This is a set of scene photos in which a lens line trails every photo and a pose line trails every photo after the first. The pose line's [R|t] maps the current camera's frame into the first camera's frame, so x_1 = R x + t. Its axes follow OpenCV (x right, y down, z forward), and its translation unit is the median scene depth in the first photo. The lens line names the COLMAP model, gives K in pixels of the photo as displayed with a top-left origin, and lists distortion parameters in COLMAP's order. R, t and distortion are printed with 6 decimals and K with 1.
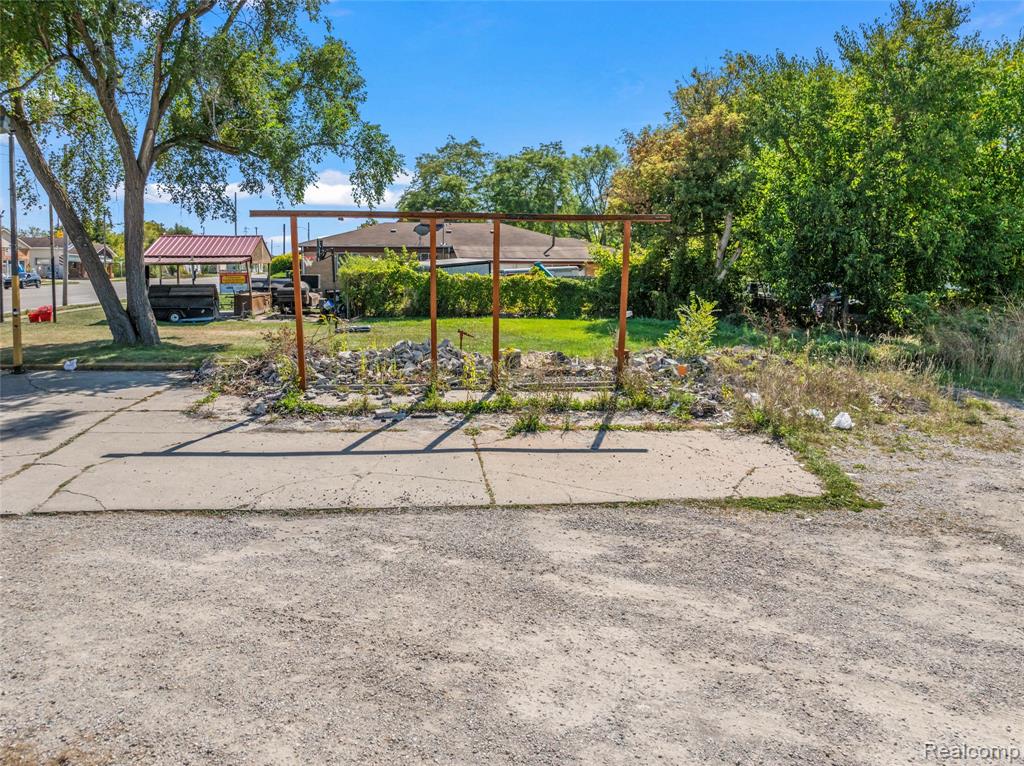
lens RADIAL K [[733.0, 0, 512.0], [0, 733.0, 383.0], [0, 0, 1]] dist [-0.027142, -0.001456]
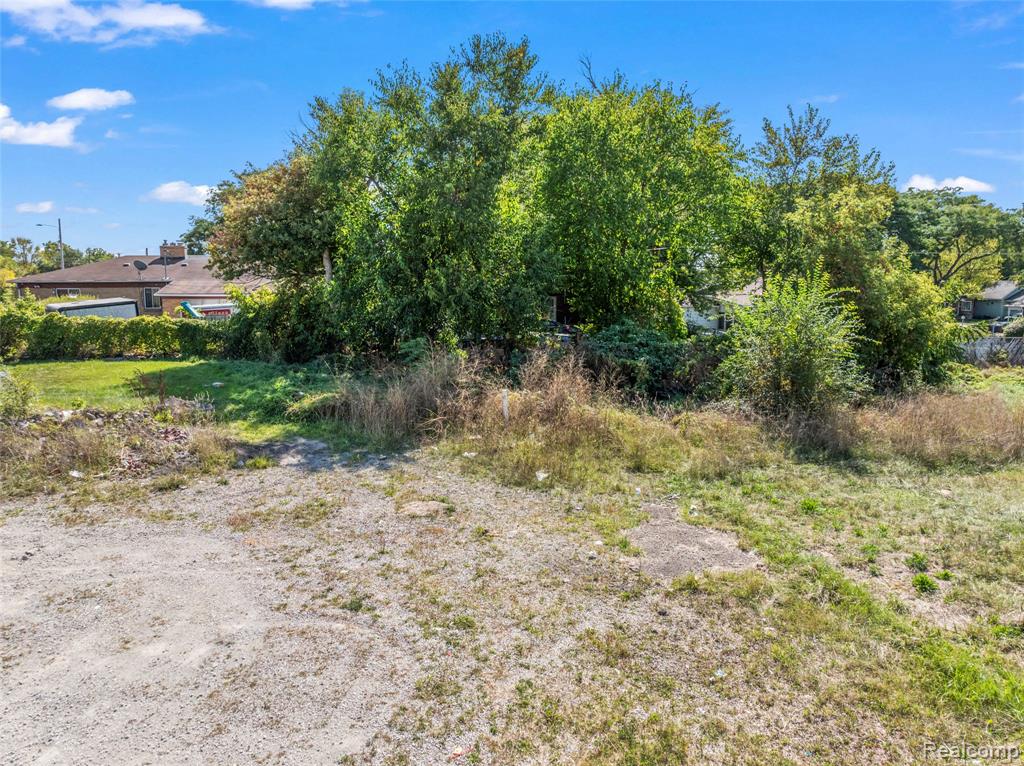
lens RADIAL K [[801.6, 0, 512.0], [0, 801.6, 383.0], [0, 0, 1]] dist [-0.026928, 0.005387]
pose [[0.999929, -0.010809, -0.005086, 0.546039], [0.010646, 0.999460, -0.031099, -0.016364], [0.005420, 0.031043, 0.999503, -0.104463]]
